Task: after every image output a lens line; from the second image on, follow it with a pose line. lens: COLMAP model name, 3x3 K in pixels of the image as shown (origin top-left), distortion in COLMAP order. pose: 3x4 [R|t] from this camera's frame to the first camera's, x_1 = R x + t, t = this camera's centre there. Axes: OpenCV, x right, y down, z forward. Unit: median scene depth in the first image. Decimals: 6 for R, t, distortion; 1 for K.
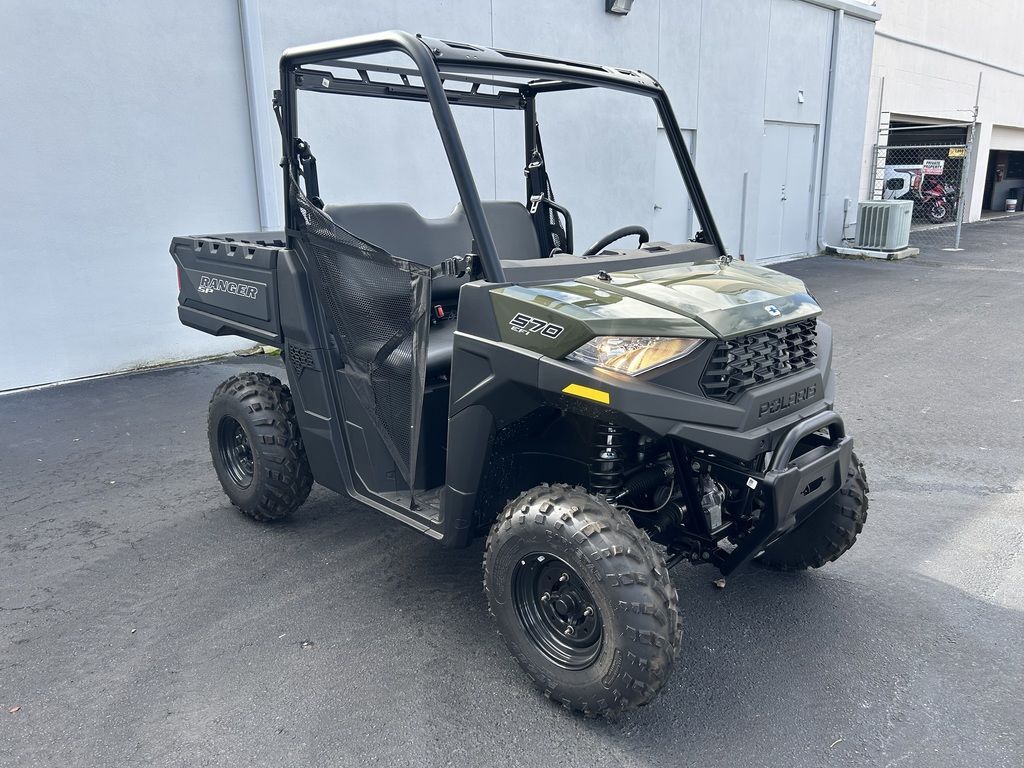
lens RADIAL K [[791.0, 0, 512.0], [0, 791.0, 384.0], [0, 0, 1]] dist [0.036010, 0.002501]
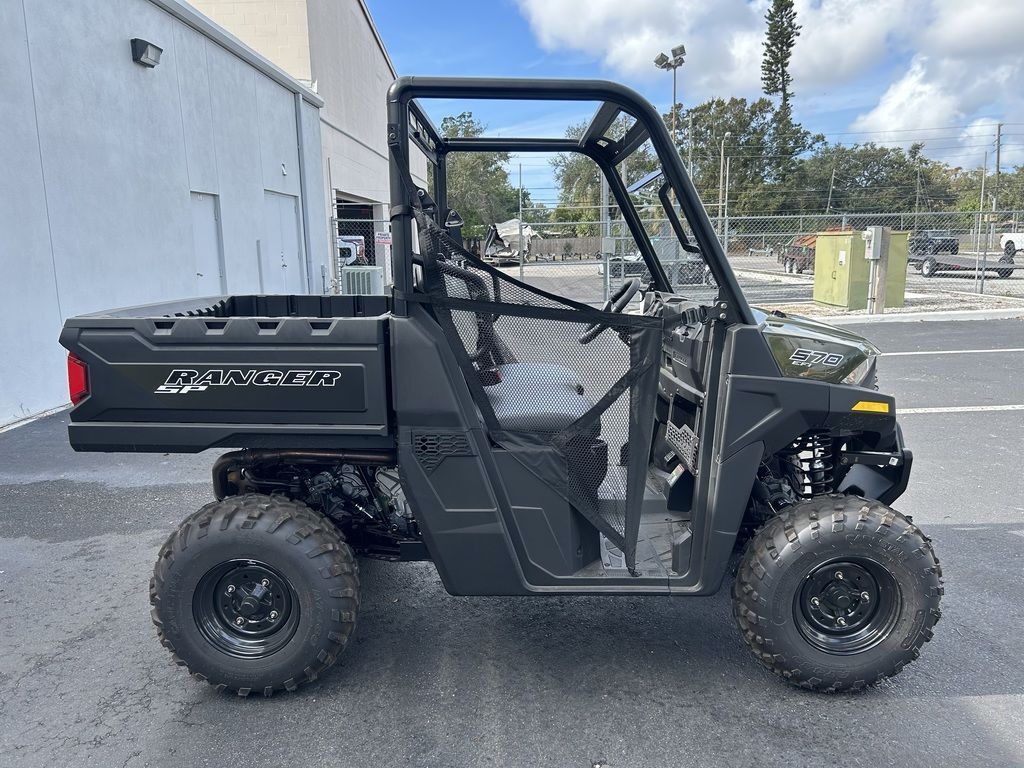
lens RADIAL K [[800.3, 0, 512.0], [0, 800.3, 384.0], [0, 0, 1]] dist [0.006905, 0.001715]
pose [[0.699118, -0.118909, 0.705049, -0.262963], [0.179278, 0.983727, -0.011861, -0.024385], [-0.692165, 0.134692, 0.709059, 0.119035]]
